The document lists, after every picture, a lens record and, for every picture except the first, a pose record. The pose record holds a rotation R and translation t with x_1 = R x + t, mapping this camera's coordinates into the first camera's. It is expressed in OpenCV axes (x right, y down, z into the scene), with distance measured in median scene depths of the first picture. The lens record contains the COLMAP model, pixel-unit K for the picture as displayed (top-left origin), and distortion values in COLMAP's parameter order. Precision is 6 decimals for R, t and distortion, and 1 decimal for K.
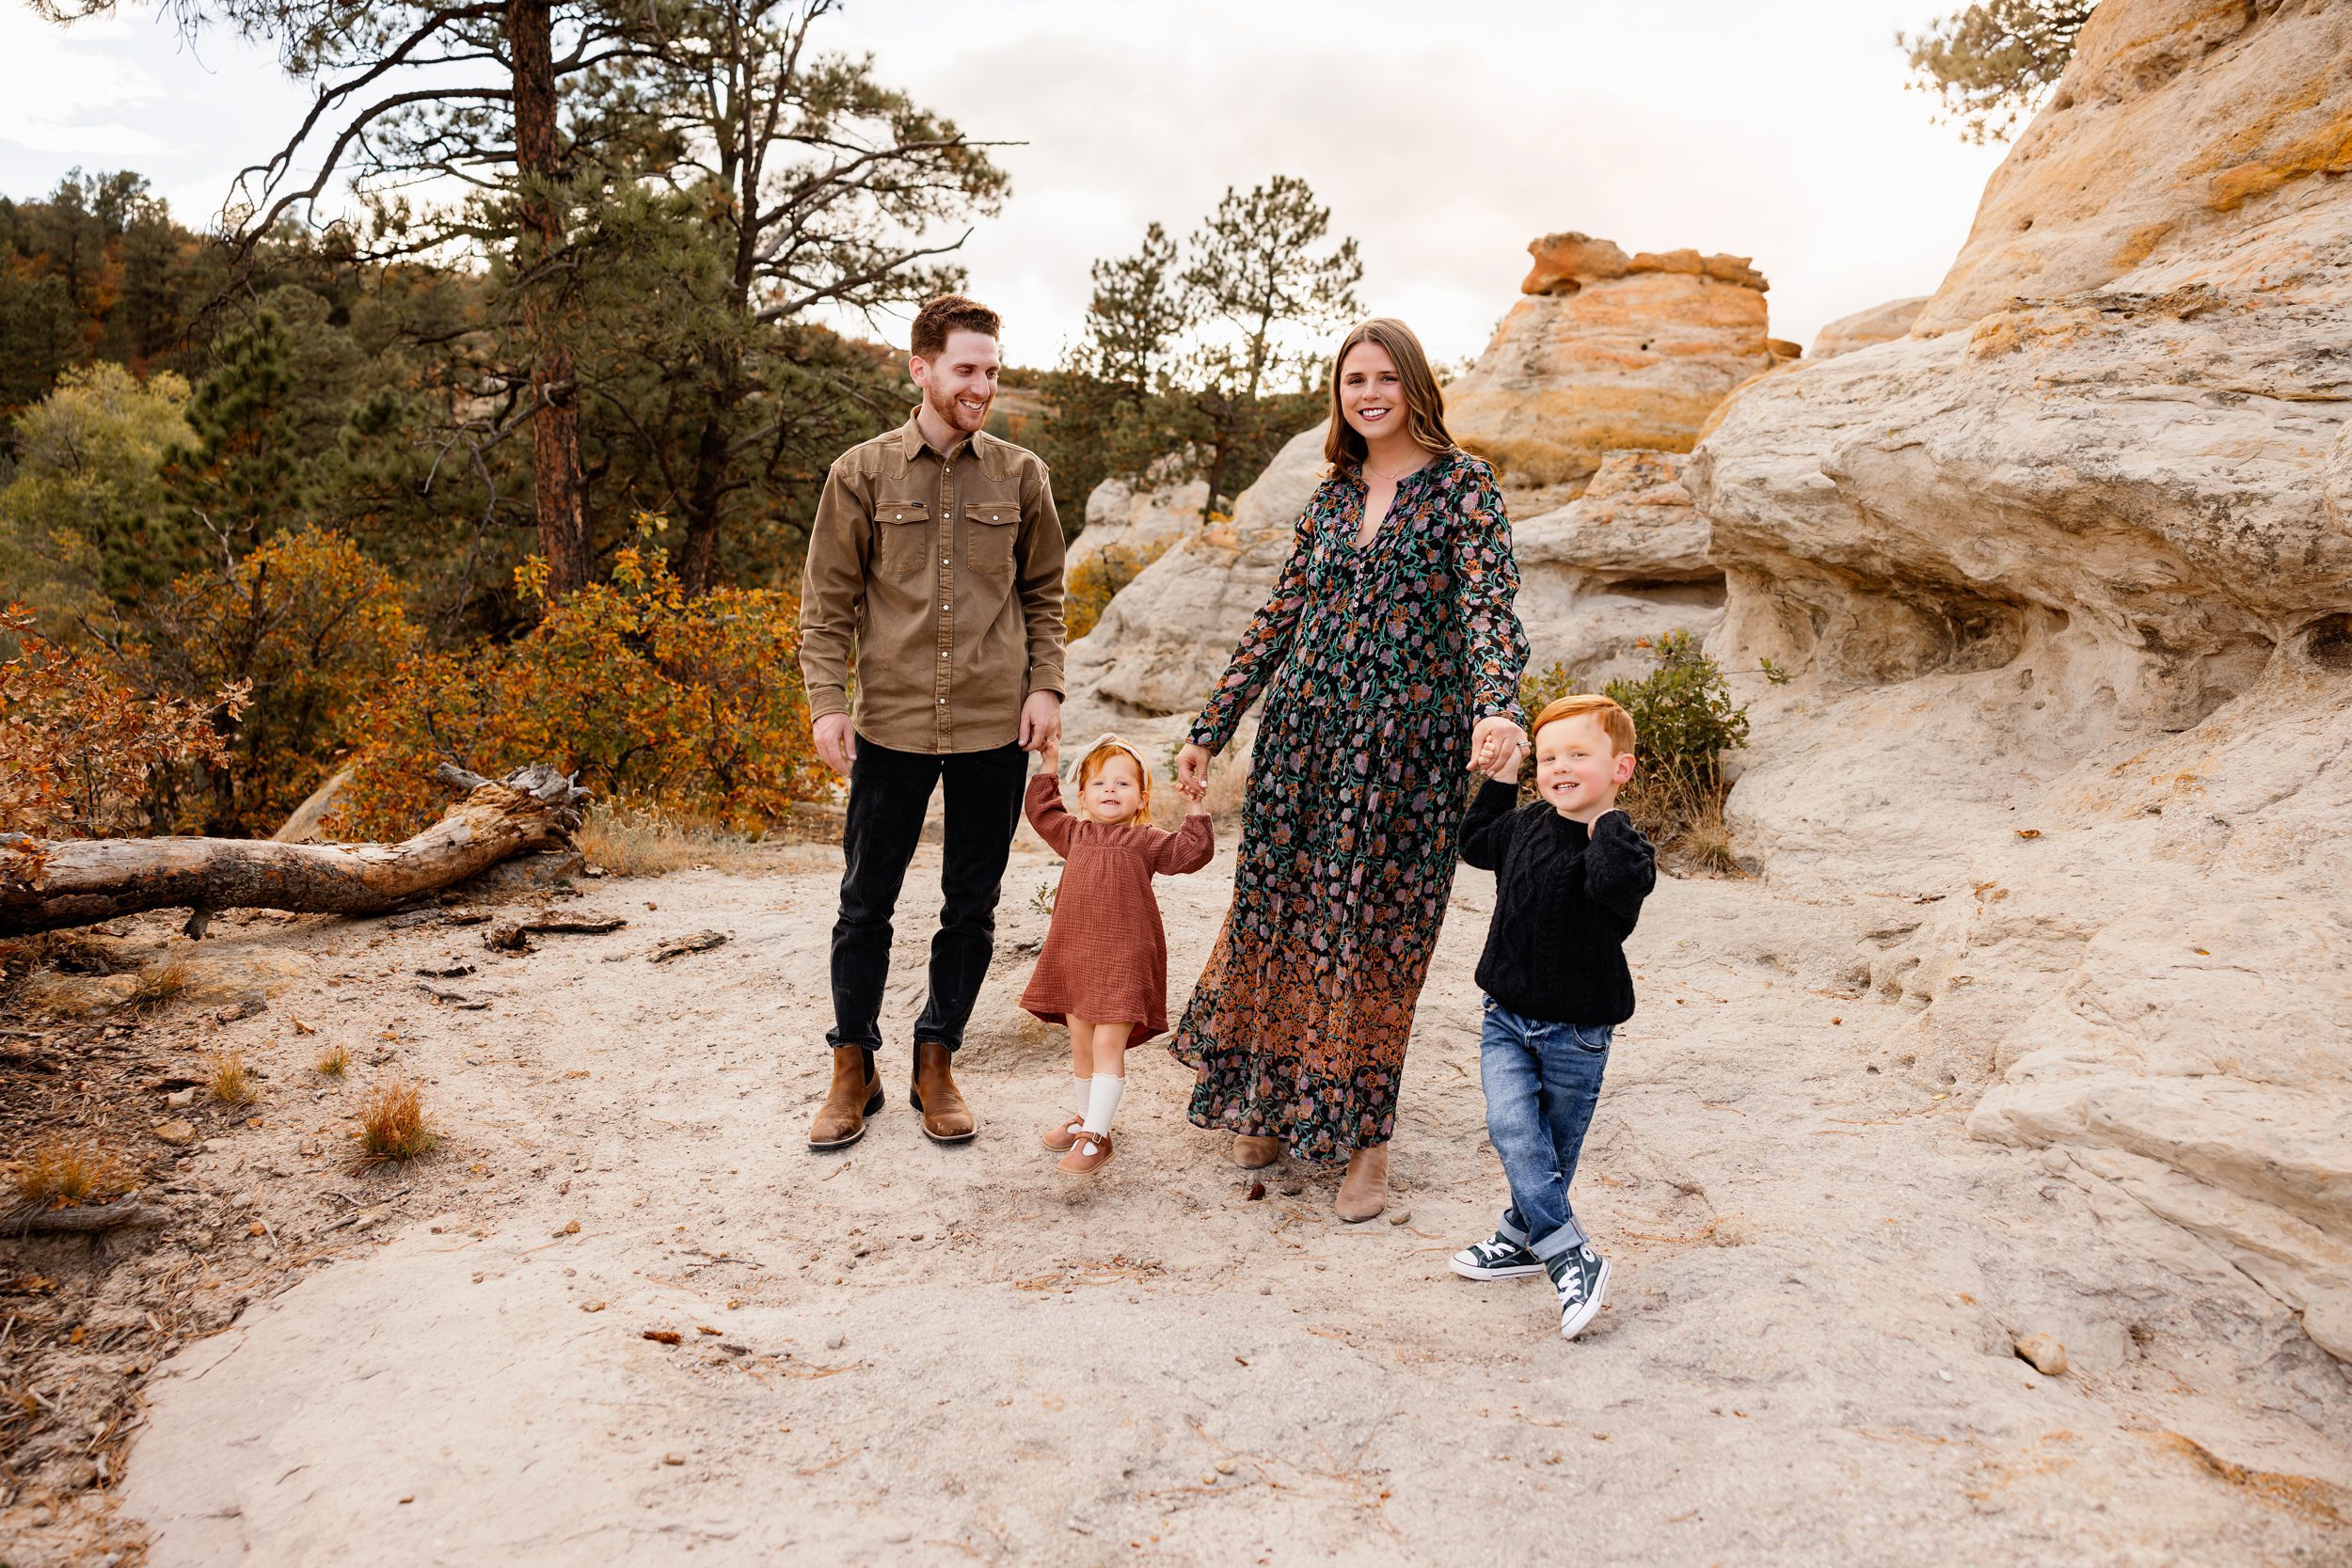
lens RADIAL K [[1820.1, 0, 1144.3], [0, 1820.1, 734.4], [0, 0, 1]] dist [0.005540, 0.005487]
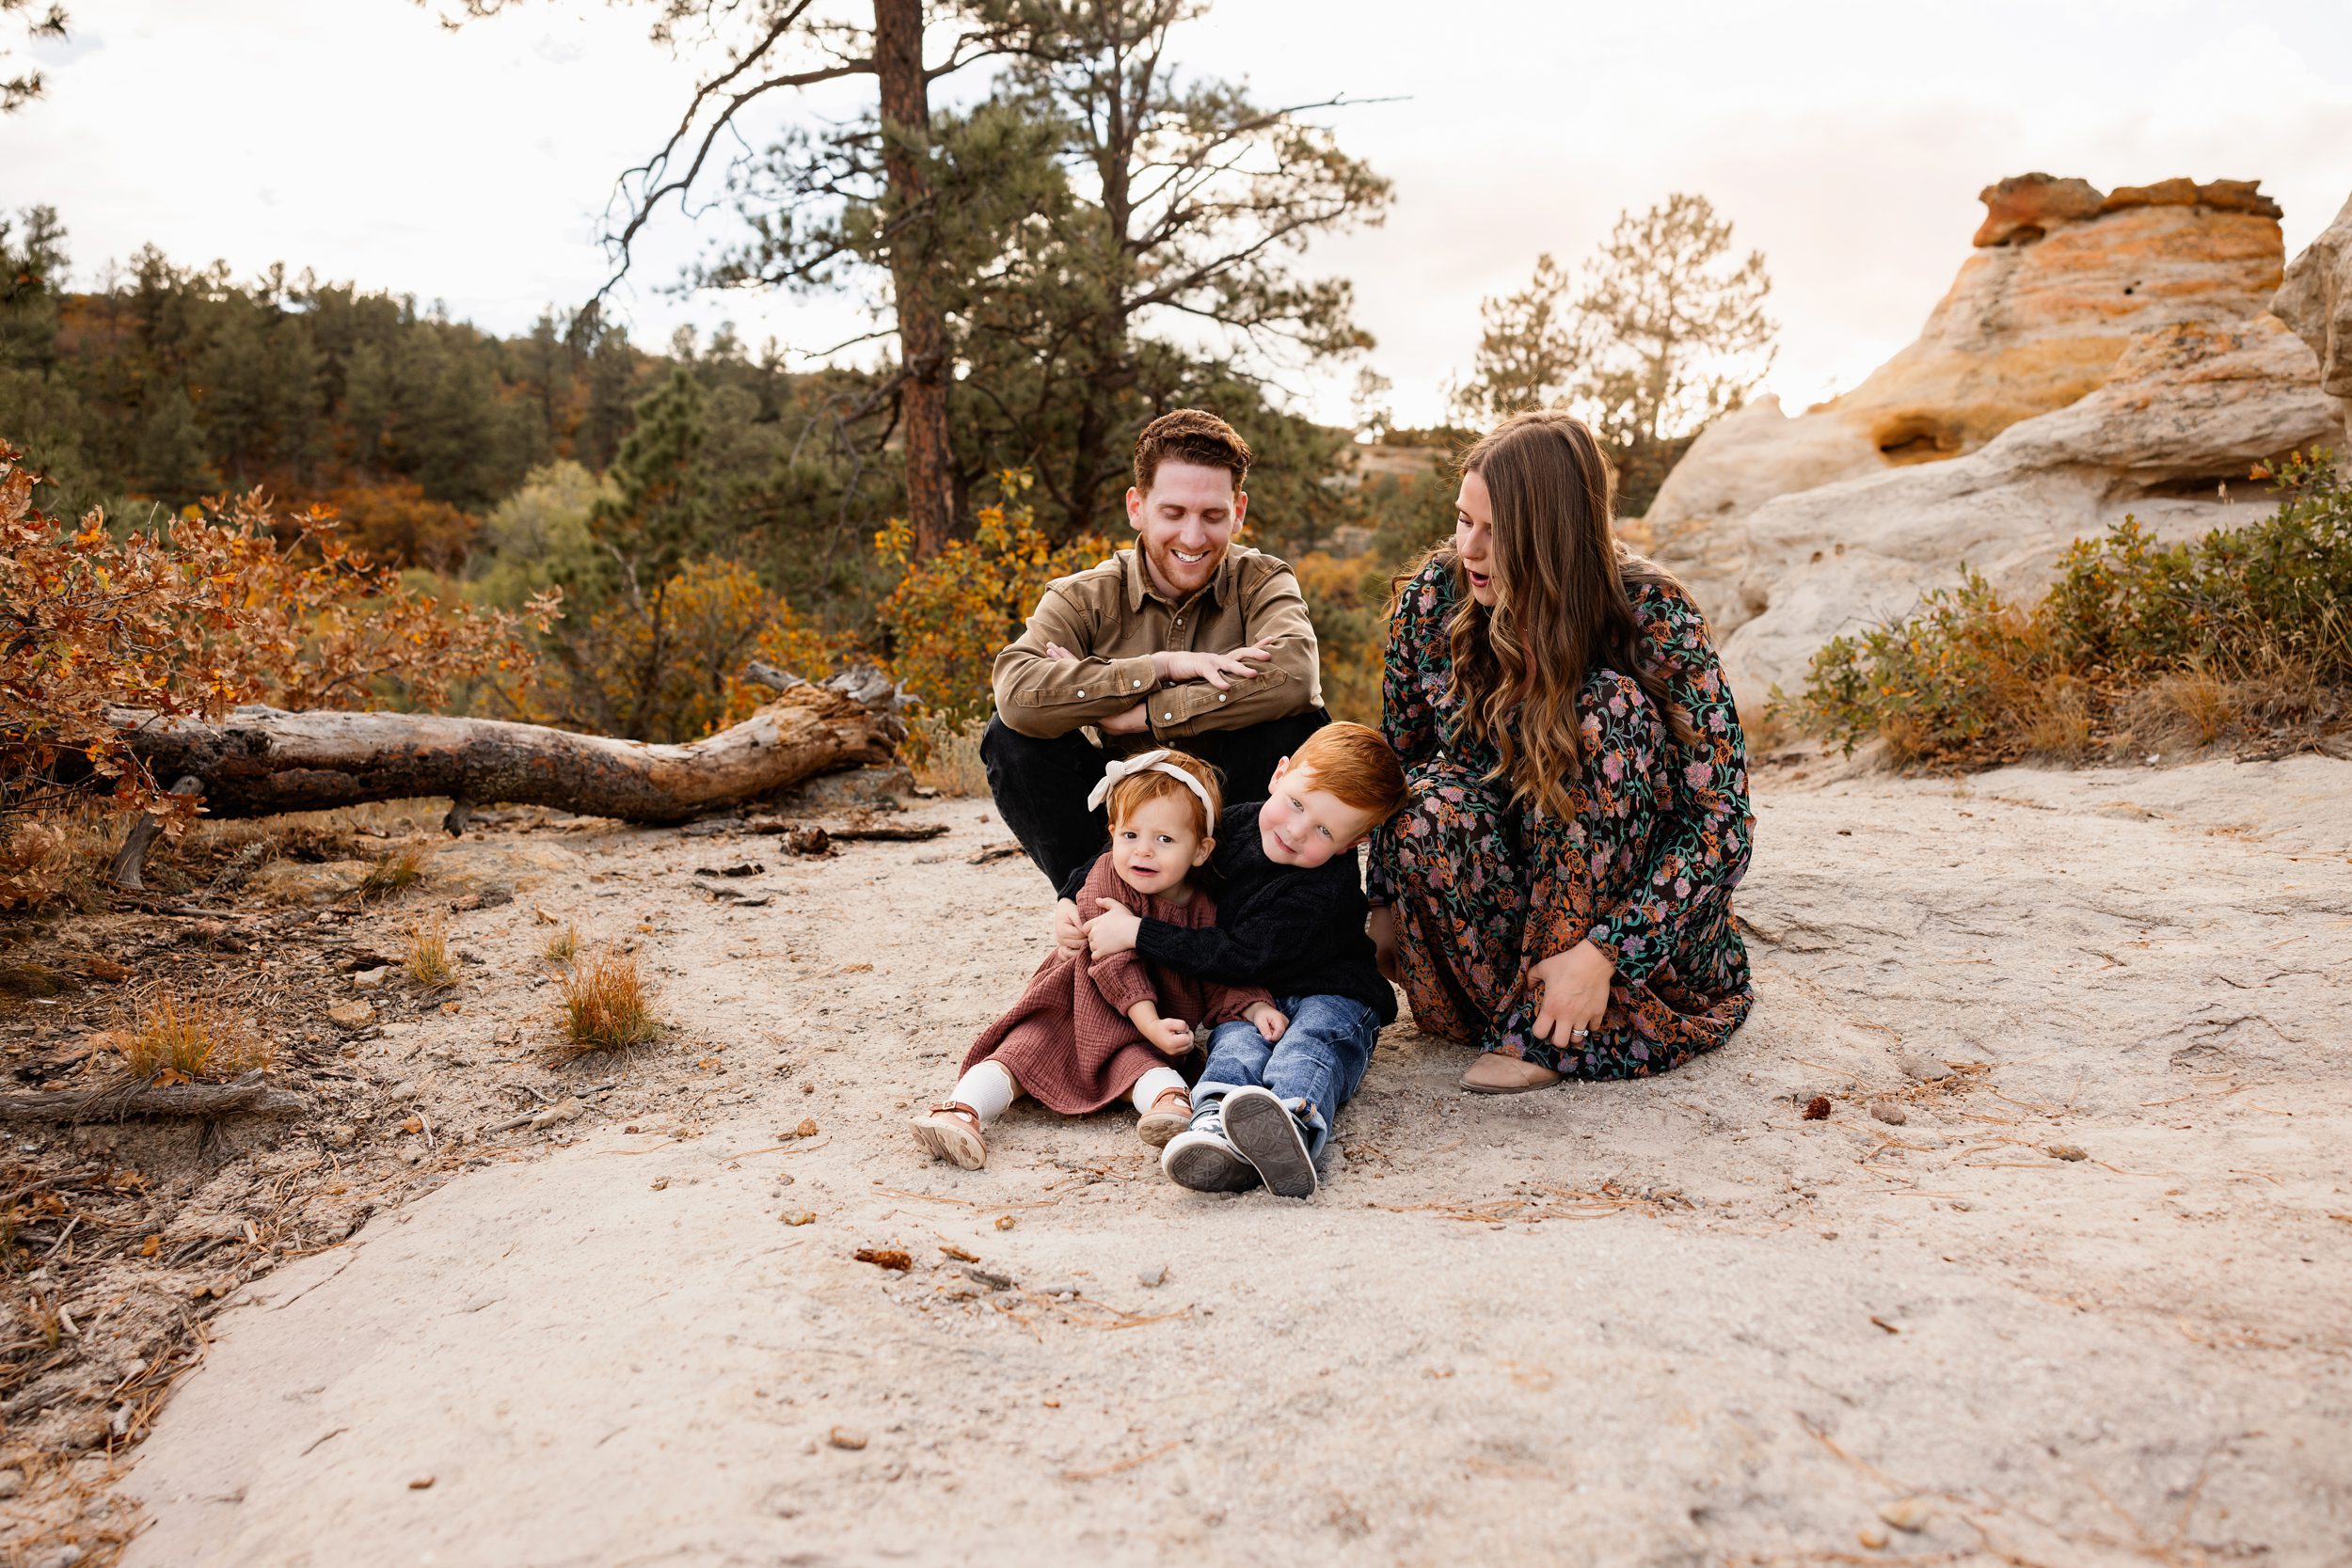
lens RADIAL K [[1820.1, 0, 1147.8], [0, 1820.1, 727.5], [0, 0, 1]] dist [0.005540, 0.005487]
pose [[0.976597, -0.029096, -0.213098, -0.018204], [0.020835, 0.998946, -0.040911, 0.087814], [0.214064, 0.035514, 0.976174, 0.200235]]
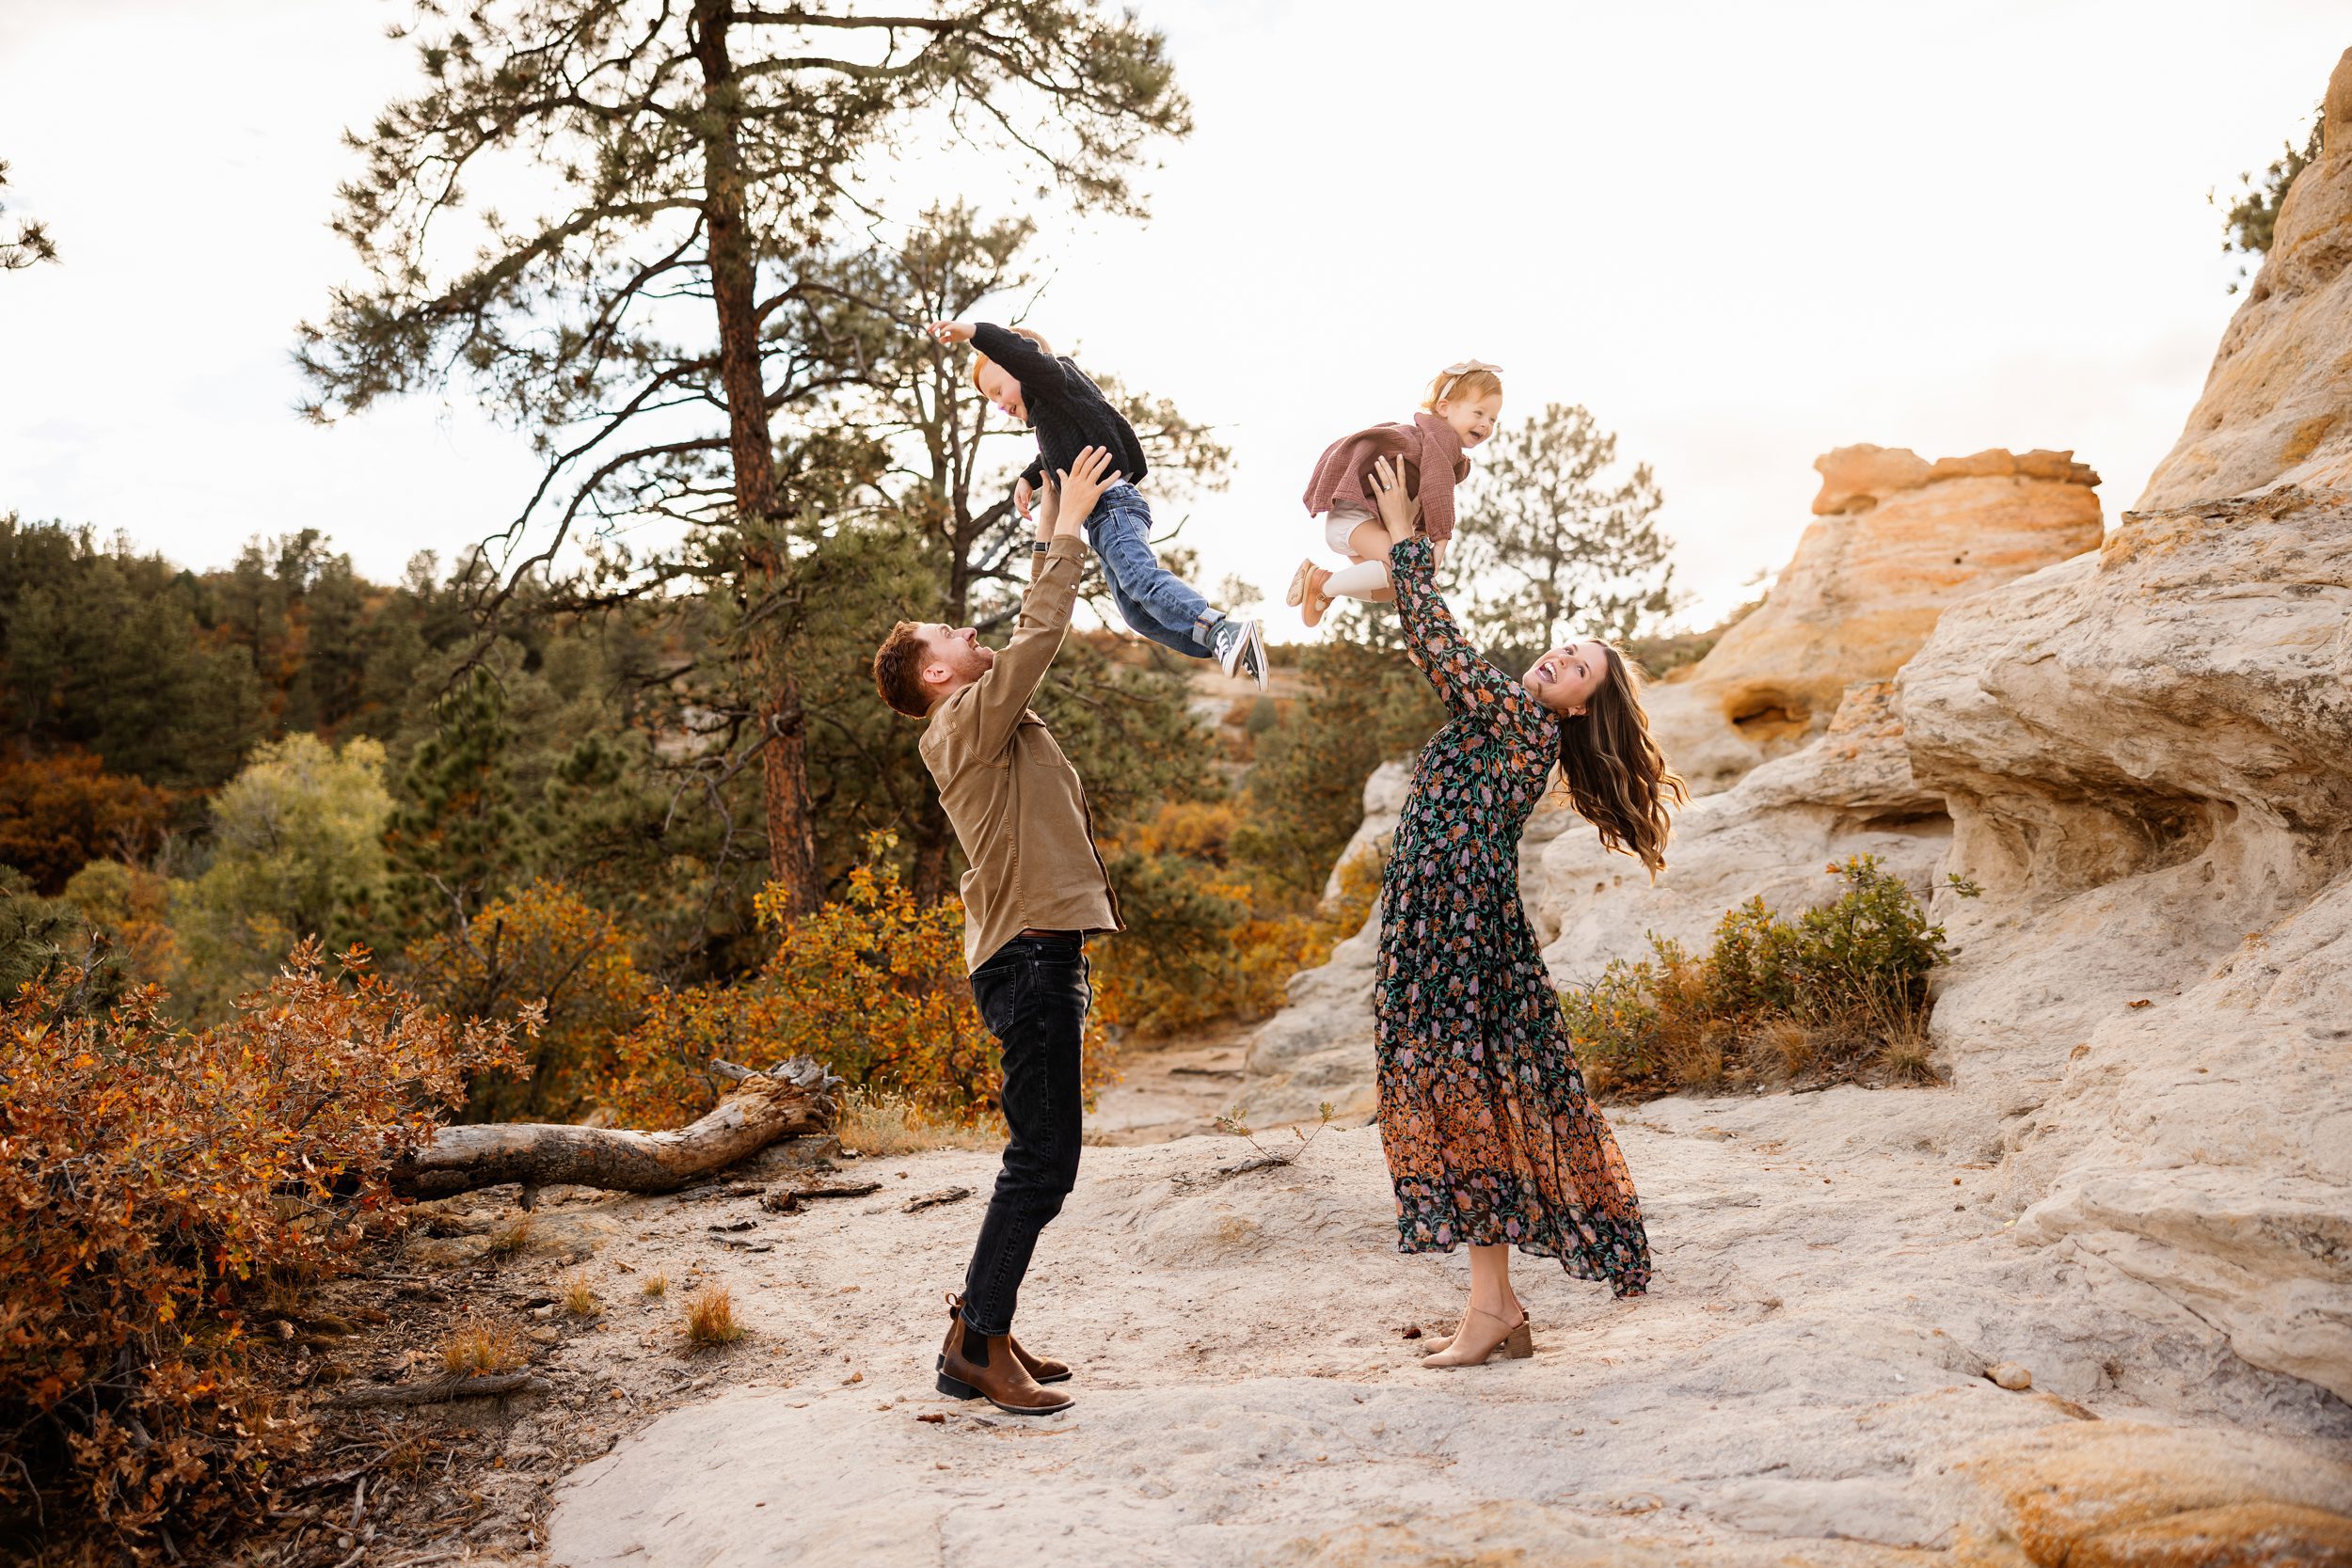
lens RADIAL K [[2168.7, 0, 1151.6], [0, 2168.7, 741.8], [0, 0, 1]] dist [0.009166, 0.000000]
pose [[0.987379, -0.088588, -0.131280, 0.072609], [0.067520, 0.985282, -0.157035, 0.052048], [0.143259, 0.146189, 0.978829, -0.297663]]
